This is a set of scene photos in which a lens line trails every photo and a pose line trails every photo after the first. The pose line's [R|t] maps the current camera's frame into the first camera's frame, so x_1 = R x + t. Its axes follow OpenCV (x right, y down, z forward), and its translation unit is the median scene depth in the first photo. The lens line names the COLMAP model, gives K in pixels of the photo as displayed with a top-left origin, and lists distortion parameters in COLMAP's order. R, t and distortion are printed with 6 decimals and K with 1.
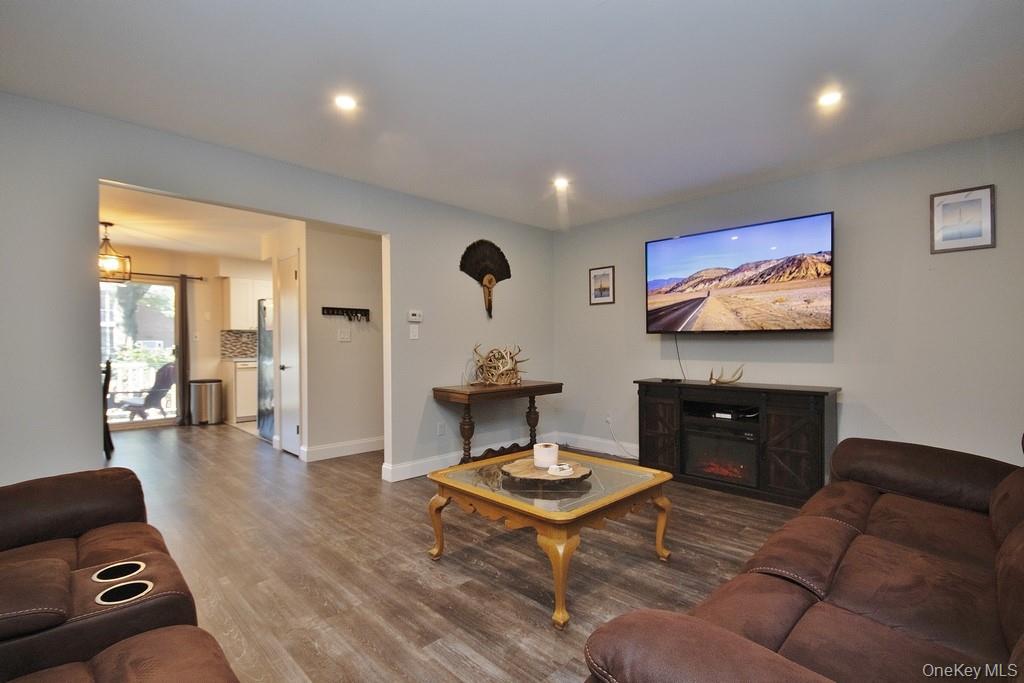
lens RADIAL K [[475.6, 0, 512.0], [0, 475.6, 341.5], [0, 0, 1]] dist [-0.001051, -0.000374]
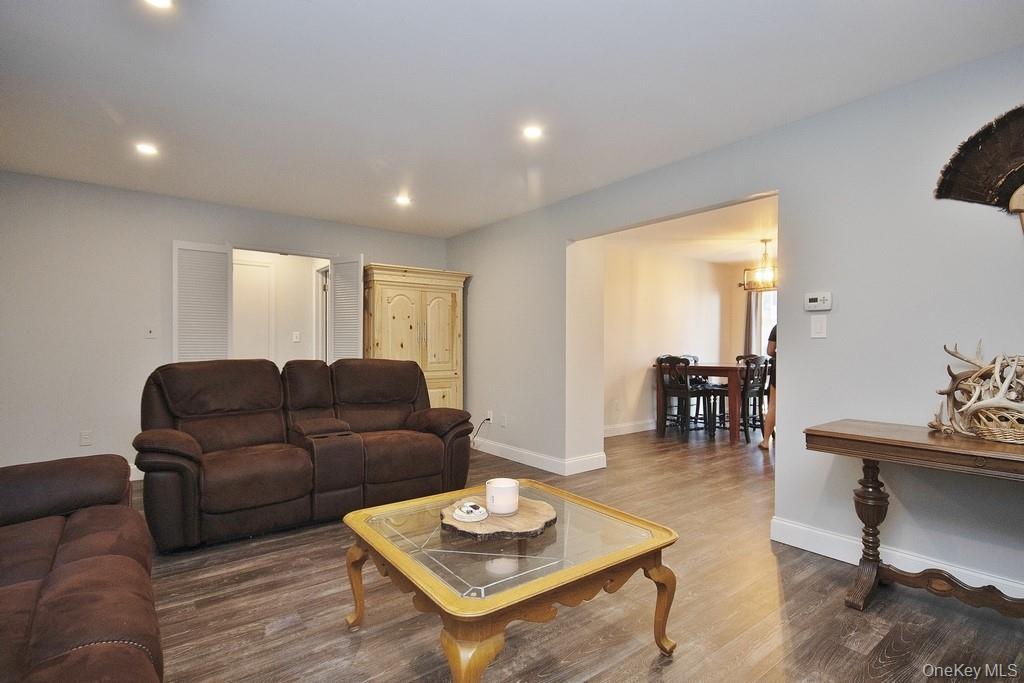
lens RADIAL K [[475.6, 0, 512.0], [0, 475.6, 341.5], [0, 0, 1]] dist [-0.001051, -0.000374]
pose [[-0.135071, -0.007551, -0.990807, 0.484267], [0.000631, 0.999970, -0.007707, 0.004623], [0.990836, -0.001666, -0.135062, 0.678082]]
